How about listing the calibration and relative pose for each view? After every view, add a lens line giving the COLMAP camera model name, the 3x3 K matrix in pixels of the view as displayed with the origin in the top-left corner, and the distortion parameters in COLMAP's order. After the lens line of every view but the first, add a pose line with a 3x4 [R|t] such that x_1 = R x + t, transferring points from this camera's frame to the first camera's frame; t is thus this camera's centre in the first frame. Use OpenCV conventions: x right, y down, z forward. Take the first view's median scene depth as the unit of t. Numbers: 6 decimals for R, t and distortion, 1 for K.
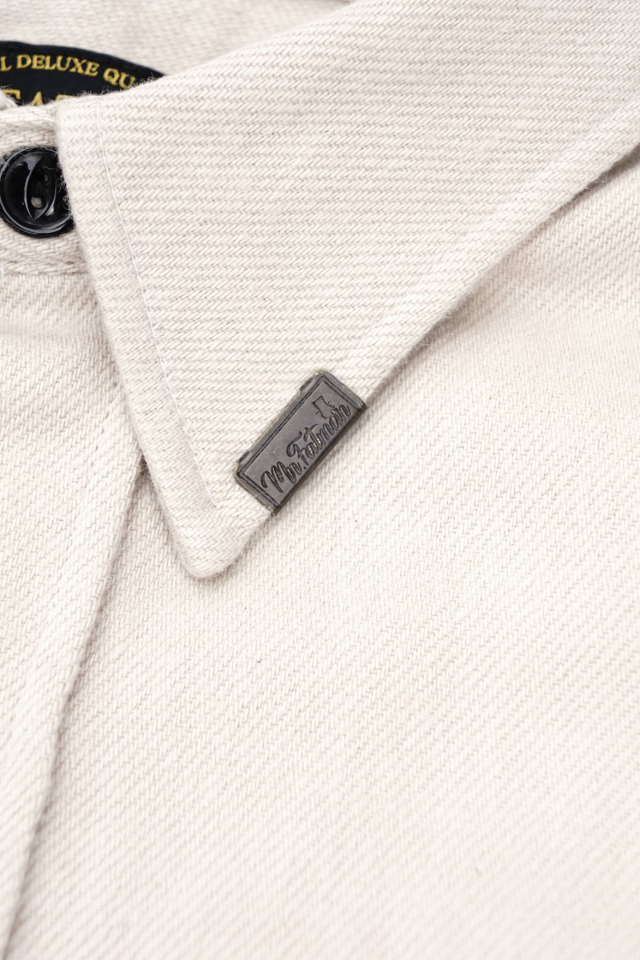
lens RADIAL K [[2354.1, 0, 321.9], [0, 2354.1, 479.6], [0, 0, 1]] dist [0.234964, 0.000000]
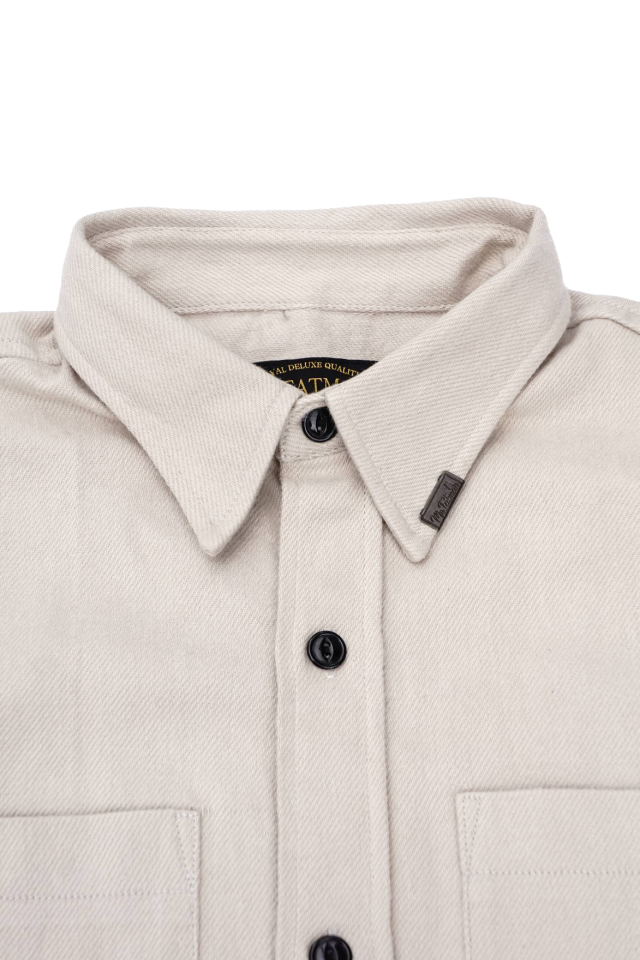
lens RADIAL K [[1887.9, 0, 319.9], [0, 1887.9, 482.3], [0, 0, 1]] dist [0.208876, 0.000000]
pose [[0.978438, -0.202906, 0.038570, -0.211741], [0.201644, 0.978860, 0.034247, -0.131377], [-0.044704, -0.025731, 0.998669, -1.013023]]
